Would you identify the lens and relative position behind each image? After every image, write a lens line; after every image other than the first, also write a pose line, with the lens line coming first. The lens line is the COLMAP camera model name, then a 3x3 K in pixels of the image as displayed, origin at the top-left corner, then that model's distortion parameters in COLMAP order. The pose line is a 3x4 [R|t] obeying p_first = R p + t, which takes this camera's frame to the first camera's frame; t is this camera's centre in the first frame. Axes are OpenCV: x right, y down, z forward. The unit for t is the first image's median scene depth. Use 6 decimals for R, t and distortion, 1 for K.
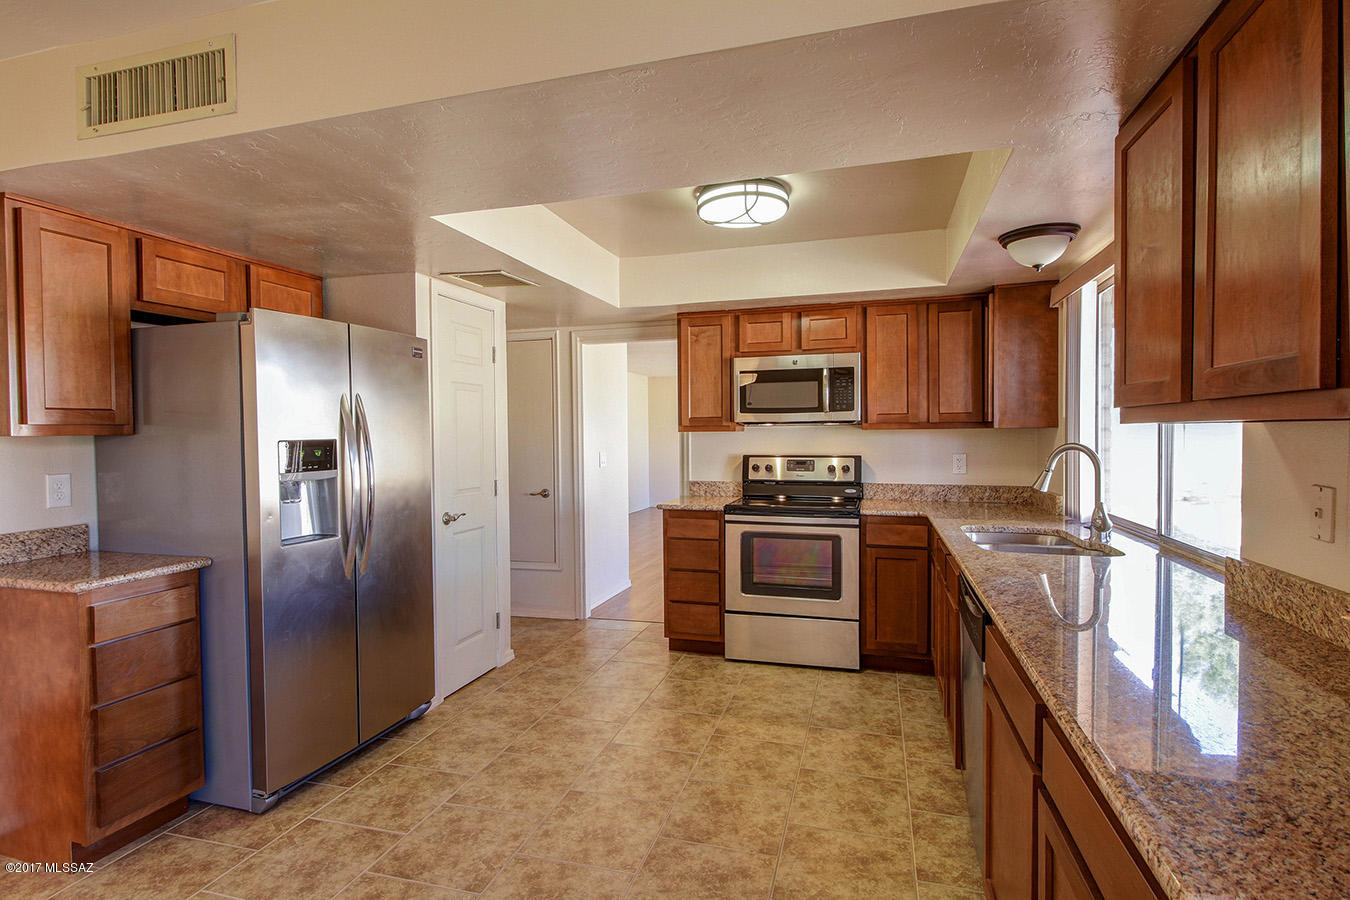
lens RADIAL K [[691.2, 0, 675.5], [0, 691.2, 449.2], [0, 0, 1]] dist [0.007651, -0.001287]
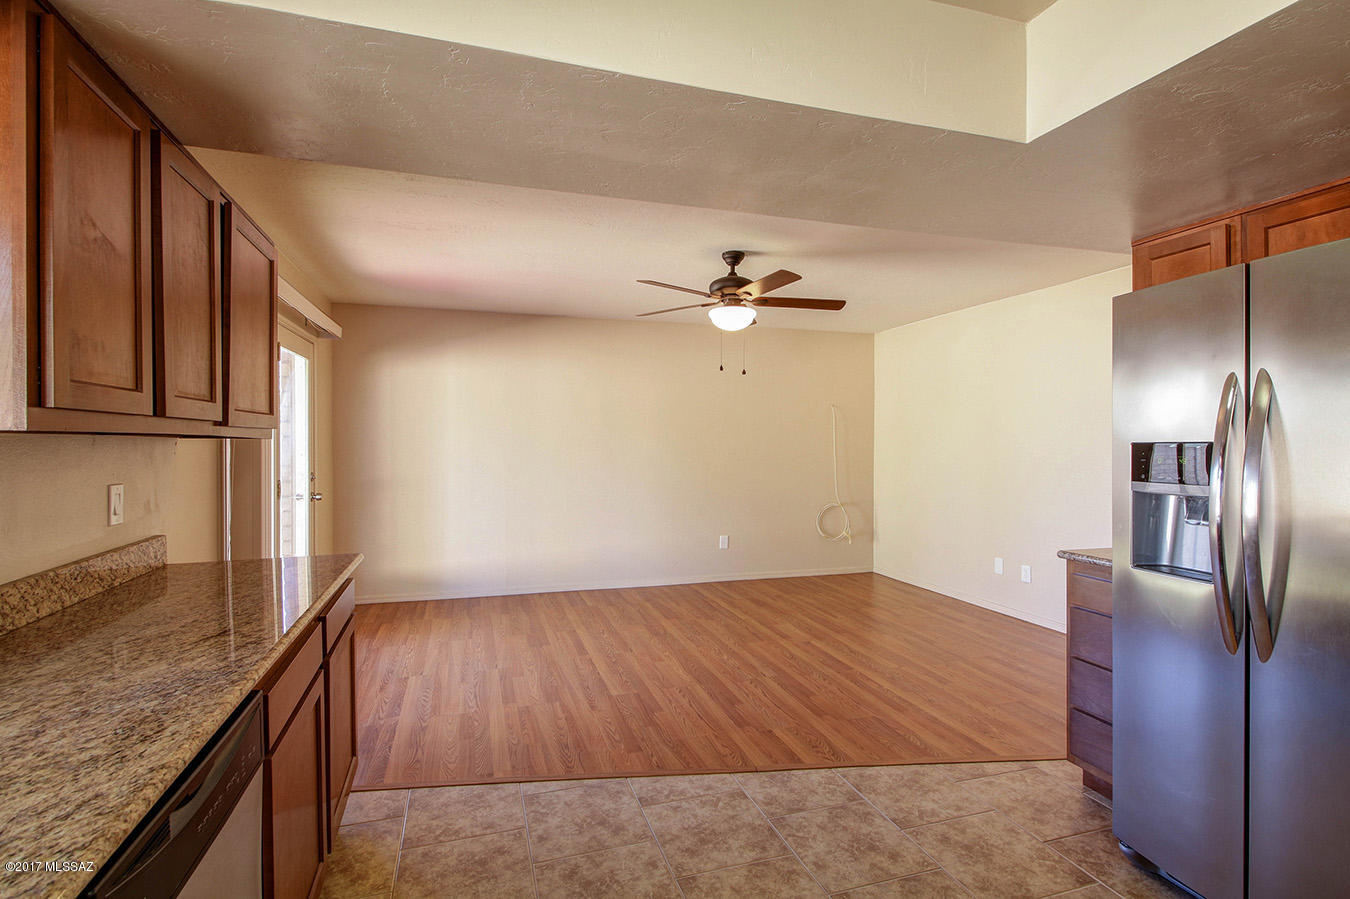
lens RADIAL K [[645.5, 0, 677.8], [0, 645.5, 445.9], [0, 0, 1]] dist [0.007222, -0.000245]
pose [[-0.827727, 0.017477, -0.560859, 0.276073], [-0.001884, 0.999423, 0.033924, -0.030601], [0.561129, 0.029136, -0.827216, 1.078404]]
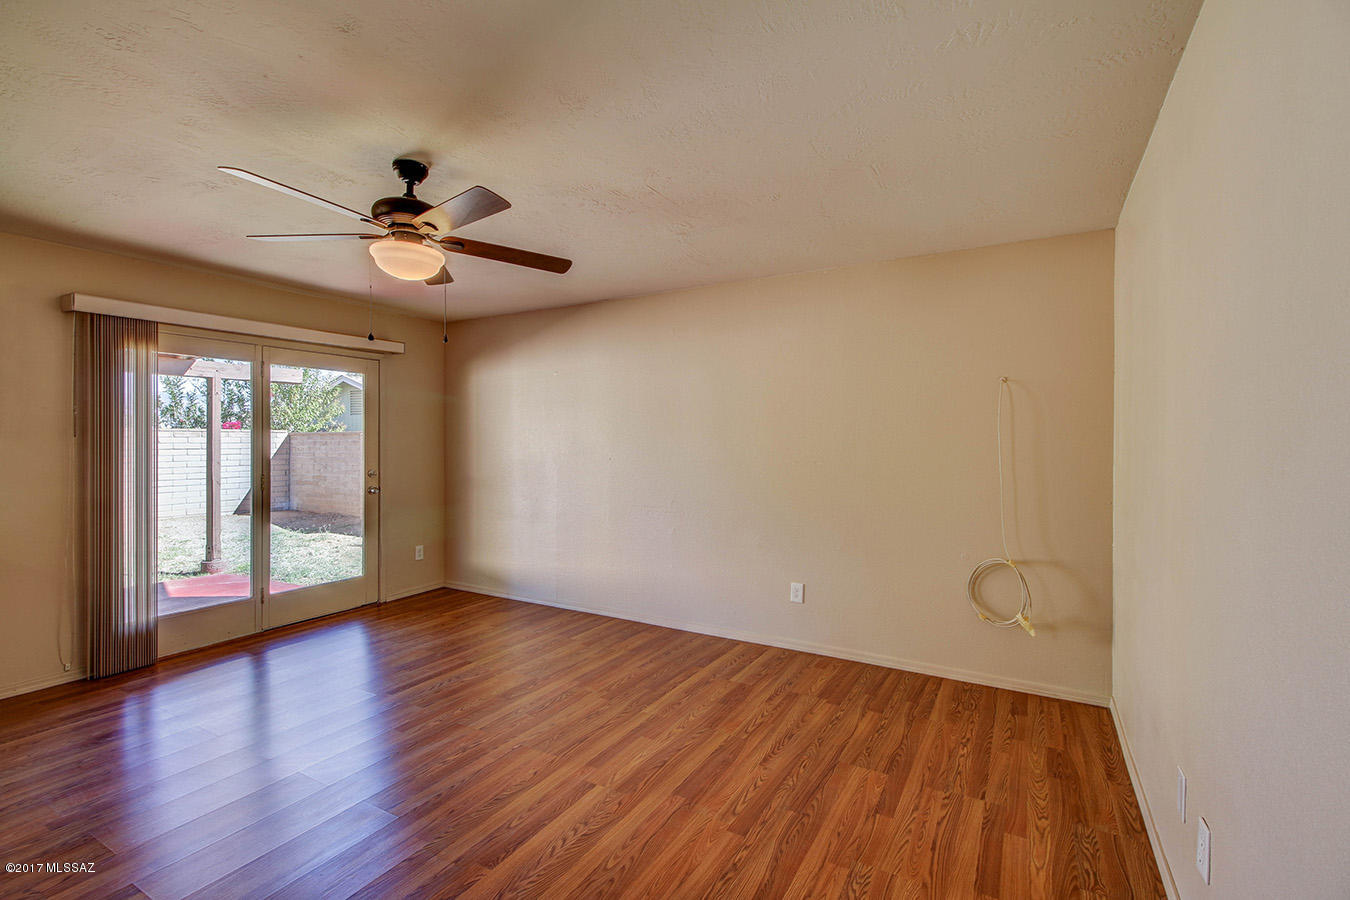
lens RADIAL K [[618.5, 0, 687.7], [0, 618.5, 442.5], [0, 0, 1]] dist [0.013787, -0.007658]
pose [[-0.976757, 0.007183, 0.214228, -1.027722], [0.010989, 0.999802, 0.016582, -0.005332], [-0.214066, 0.018551, -0.976643, 0.825028]]
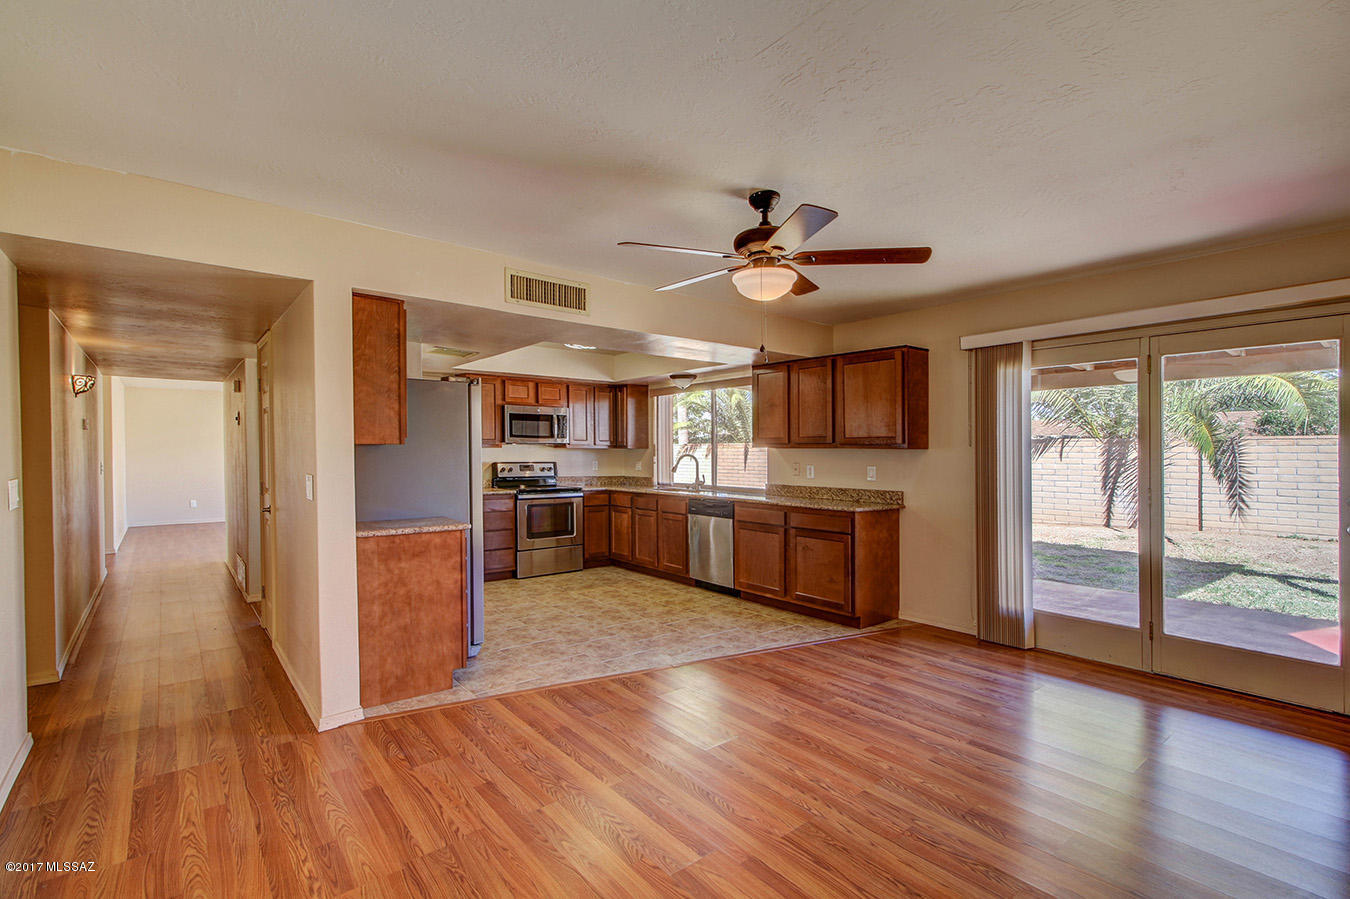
lens RADIAL K [[618.5, 0, 657.7], [0, 618.5, 448.6], [0, 0, 1]] dist [0.013787, -0.007658]
pose [[0.582301, 0.014751, 0.812839, -1.312167], [0.009892, 0.999633, -0.025227, 0.024960], [-0.812913, 0.022730, 0.581941, -0.268964]]
